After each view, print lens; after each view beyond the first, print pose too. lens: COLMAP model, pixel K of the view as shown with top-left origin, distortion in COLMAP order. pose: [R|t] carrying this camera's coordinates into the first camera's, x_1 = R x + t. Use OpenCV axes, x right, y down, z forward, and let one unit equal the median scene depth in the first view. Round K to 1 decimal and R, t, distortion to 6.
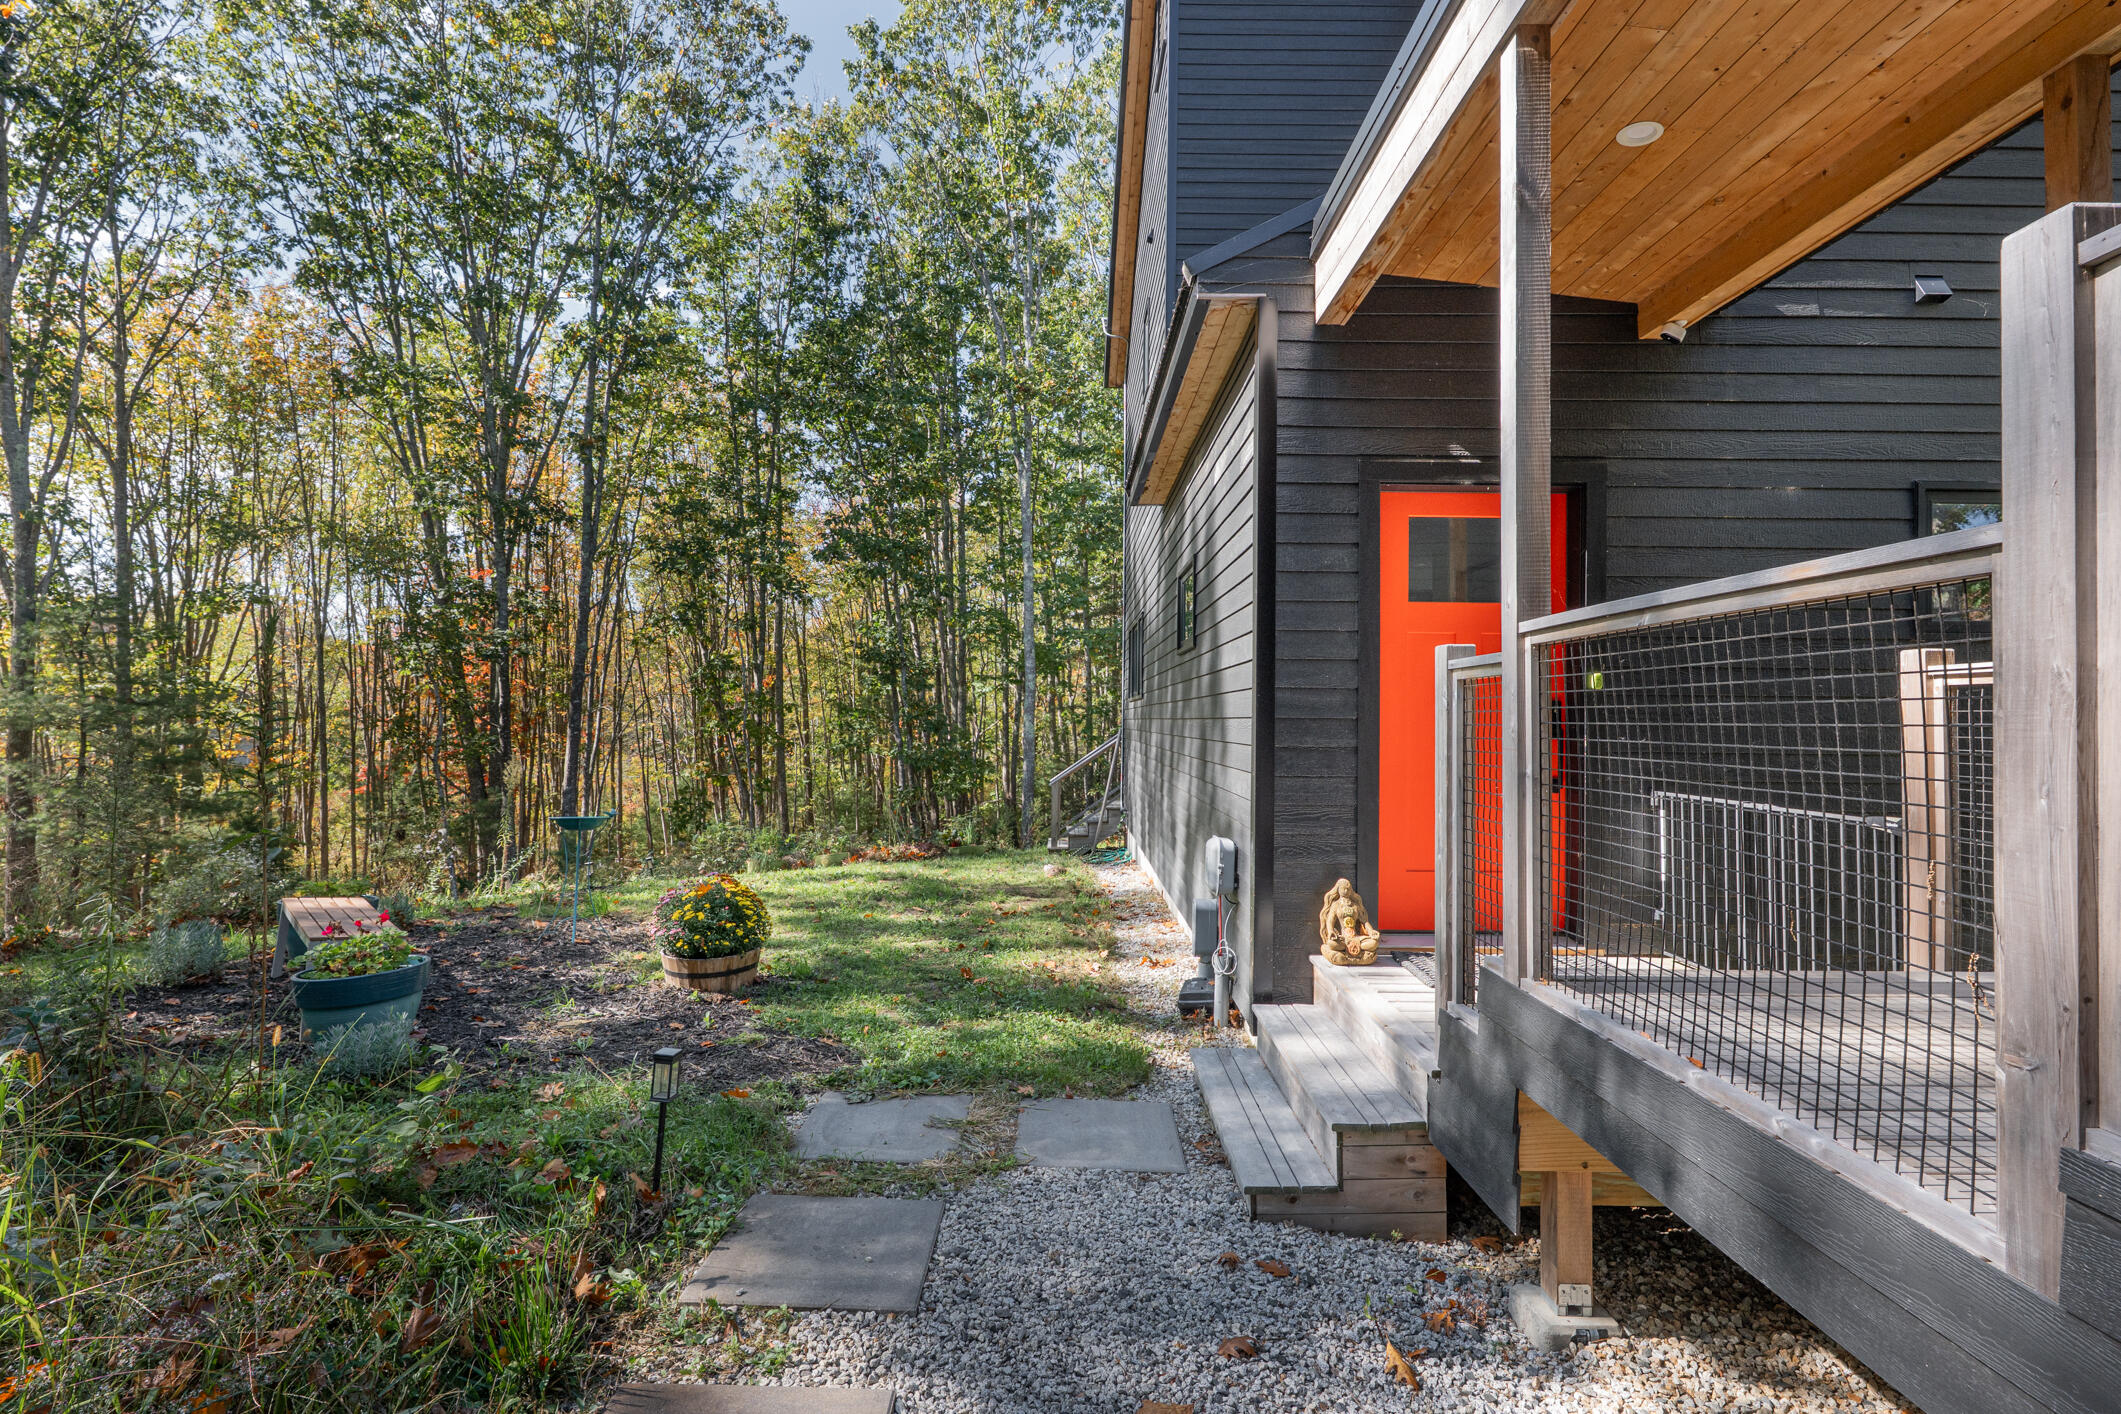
lens RADIAL K [[982.3, 0, 1064.7], [0, 982.3, 711.3], [0, 0, 1]] dist [0.009041, 0.000089]
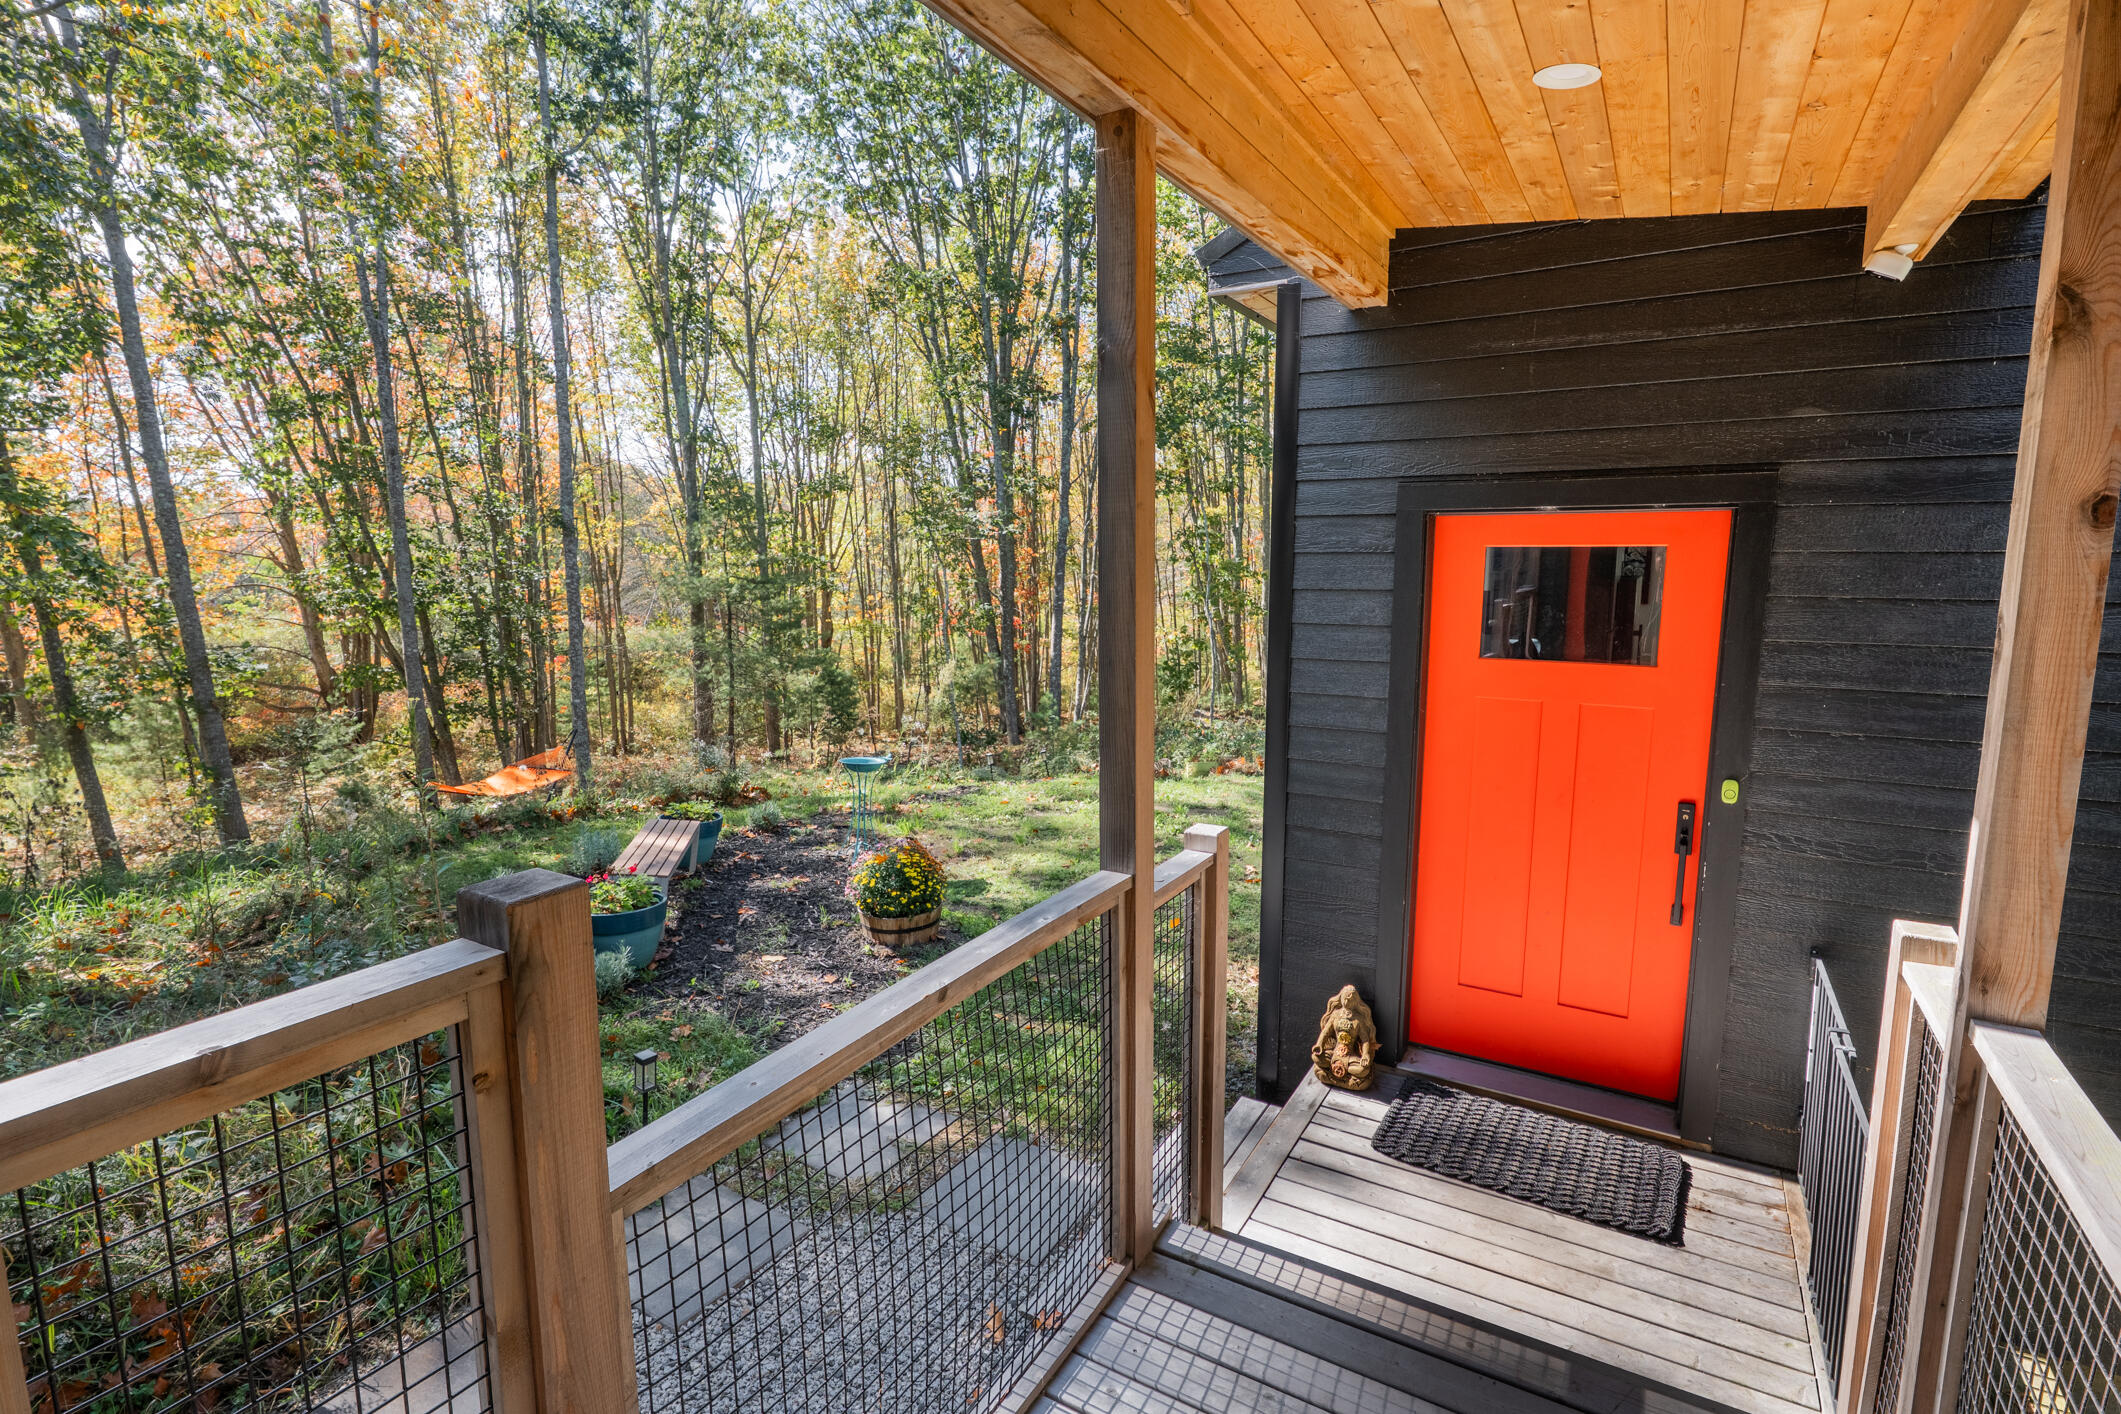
lens RADIAL K [[1029.1, 0, 1057.9], [0, 1029.1, 700.8], [0, 0, 1]] dist [0.004138, 0.000214]
pose [[0.854819, 0.060470, -0.515391, 0.451951], [0.019629, 0.988709, 0.148559, -0.189573], [0.518555, -0.137108, 0.843980, 0.123100]]
